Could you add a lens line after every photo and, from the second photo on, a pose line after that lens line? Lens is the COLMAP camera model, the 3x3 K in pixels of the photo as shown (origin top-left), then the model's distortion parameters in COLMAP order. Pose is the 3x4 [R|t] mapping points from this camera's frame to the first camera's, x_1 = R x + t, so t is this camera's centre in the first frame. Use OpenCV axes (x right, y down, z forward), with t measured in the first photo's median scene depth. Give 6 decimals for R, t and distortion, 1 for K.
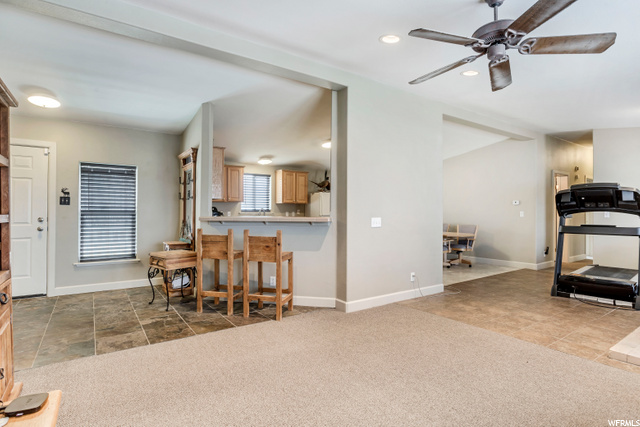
lens RADIAL K [[332.4, 0, 315.6], [0, 332.4, 211.5], [0, 0, 1]] dist [-0.004057, -0.000335]
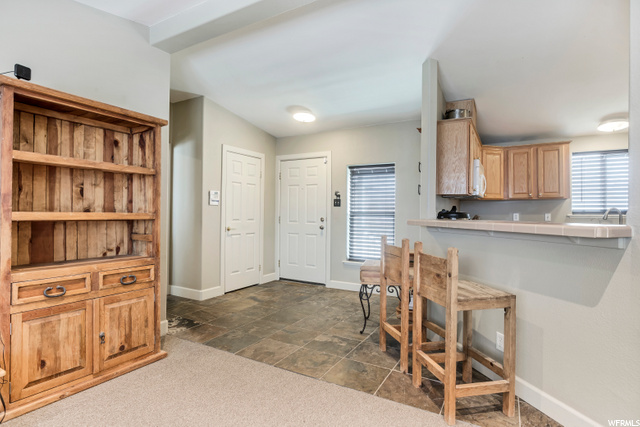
lens RADIAL K [[332.4, 0, 315.6], [0, 332.4, 211.5], [0, 0, 1]] dist [-0.004057, -0.000335]
pose [[0.437995, -0.002606, -0.898974, 0.212831], [-0.006095, 0.999964, -0.005868, 0.003752], [0.898957, 0.008050, 0.437963, 0.472866]]
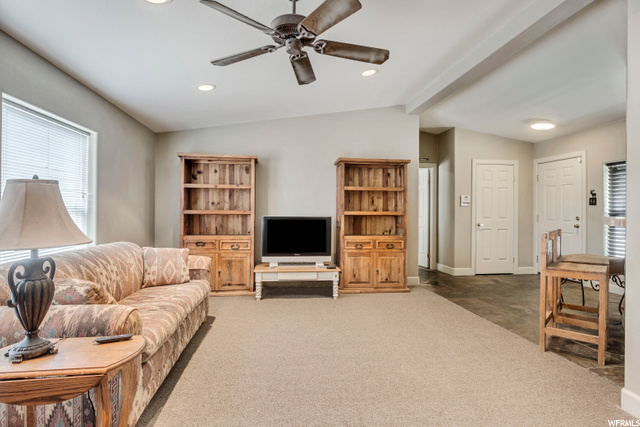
lens RADIAL K [[332.4, 0, 315.6], [0, 332.4, 211.5], [0, 0, 1]] dist [-0.004057, -0.000335]
pose [[-0.445930, -0.005376, -0.895052, 0.651780], [-0.004854, 0.999982, -0.003588, 0.009458], [0.895055, 0.002745, -0.445948, 0.699634]]
